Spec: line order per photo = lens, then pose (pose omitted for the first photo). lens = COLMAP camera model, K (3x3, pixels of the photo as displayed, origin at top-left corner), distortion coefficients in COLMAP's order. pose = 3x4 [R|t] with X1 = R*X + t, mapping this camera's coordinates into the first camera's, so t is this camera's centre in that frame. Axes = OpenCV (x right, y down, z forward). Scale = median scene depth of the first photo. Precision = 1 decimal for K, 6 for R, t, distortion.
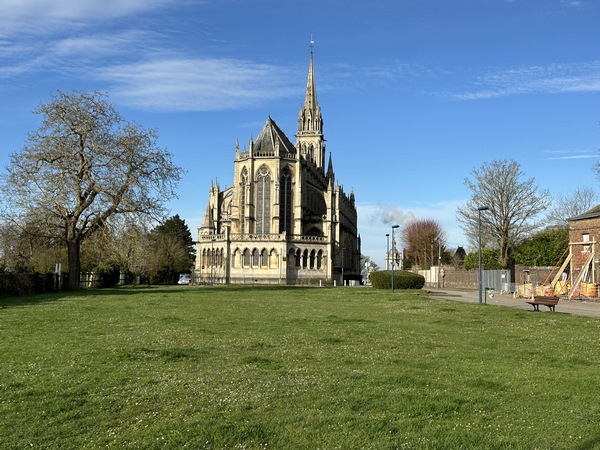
lens RADIAL K [[699.6, 0, 300.0], [0, 699.6, 225.0], [0, 0, 1]] dist [0.131012, 0.005716]
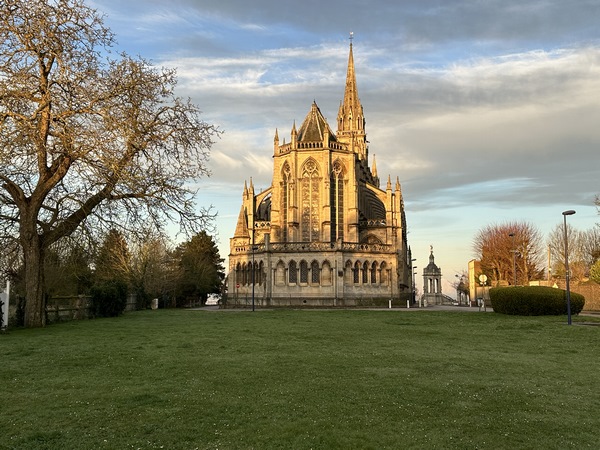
lens RADIAL K [[668.9, 0, 300.0], [0, 668.9, 225.0], [0, 0, 1]] dist [0.122244, -0.005111]
pose [[0.999433, -0.017129, -0.029001, -0.042822], [0.016282, 0.999441, -0.029210, 0.014334], [0.029485, 0.028721, 0.999152, 0.228552]]
